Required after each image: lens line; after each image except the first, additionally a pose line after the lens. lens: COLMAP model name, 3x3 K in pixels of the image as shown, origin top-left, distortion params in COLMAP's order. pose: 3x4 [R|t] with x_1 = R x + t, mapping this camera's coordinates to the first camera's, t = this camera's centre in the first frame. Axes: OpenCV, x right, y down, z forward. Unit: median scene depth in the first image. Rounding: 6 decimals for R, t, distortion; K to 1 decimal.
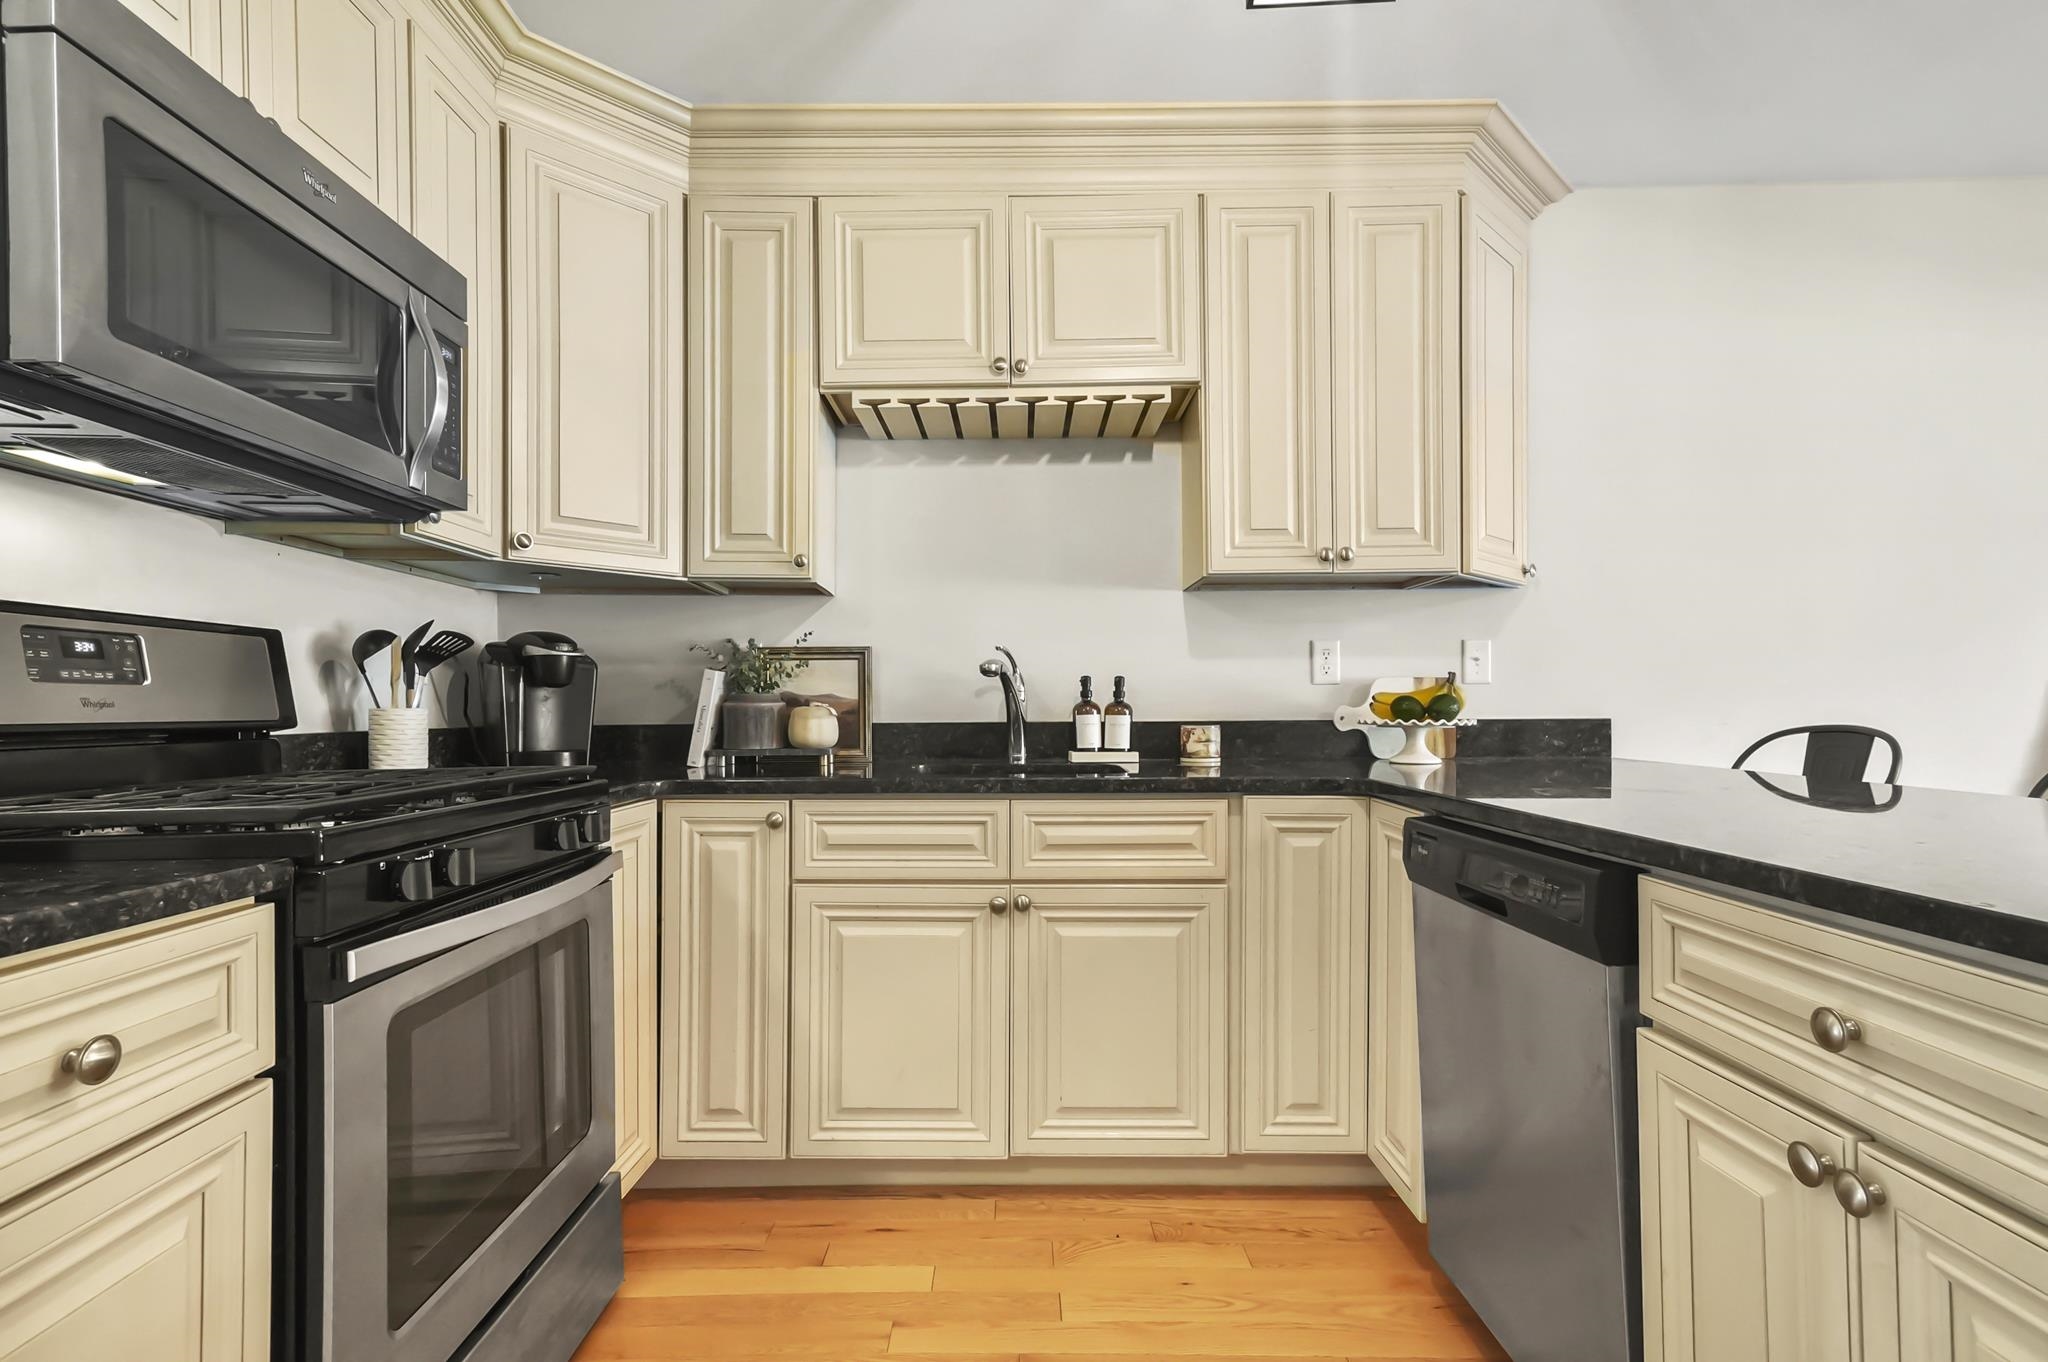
lens RADIAL K [[1006.8, 0, 1016.5], [0, 1006.8, 706.2], [0, 0, 1]] dist [0.012380, 0.008438]
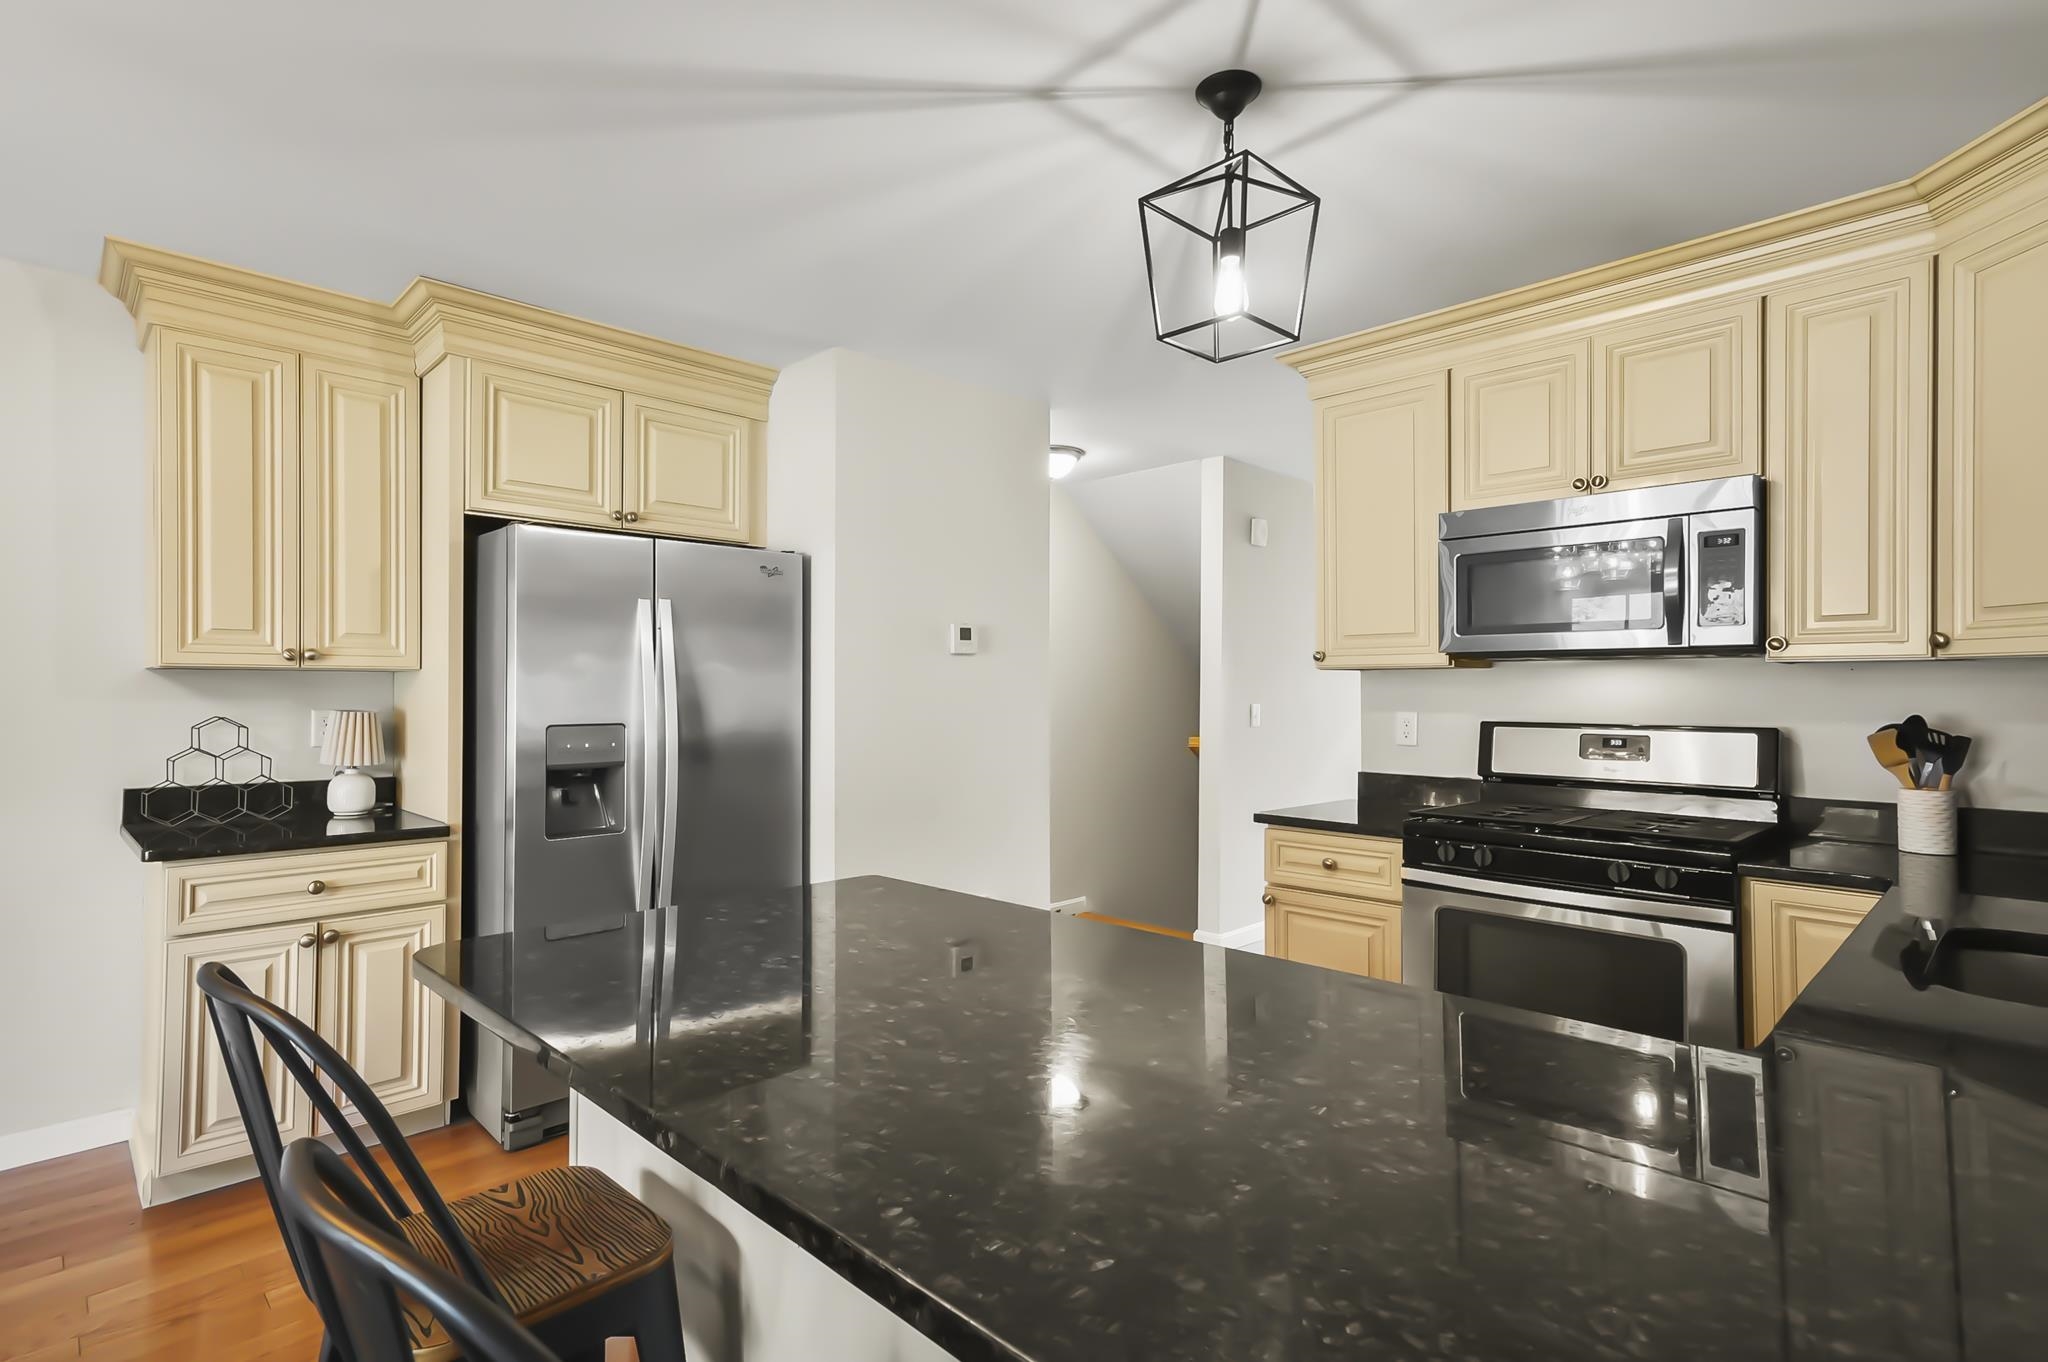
lens RADIAL K [[1006.8, 0, 1013.8], [0, 1006.8, 688.5], [0, 0, 1]] dist [0.012380, 0.008438]
pose [[-0.720022, -0.001567, -0.693950, 0.853872], [0.002039, 0.999988, -0.004375, -0.097428], [0.693948, -0.004565, -0.720010, 0.977597]]
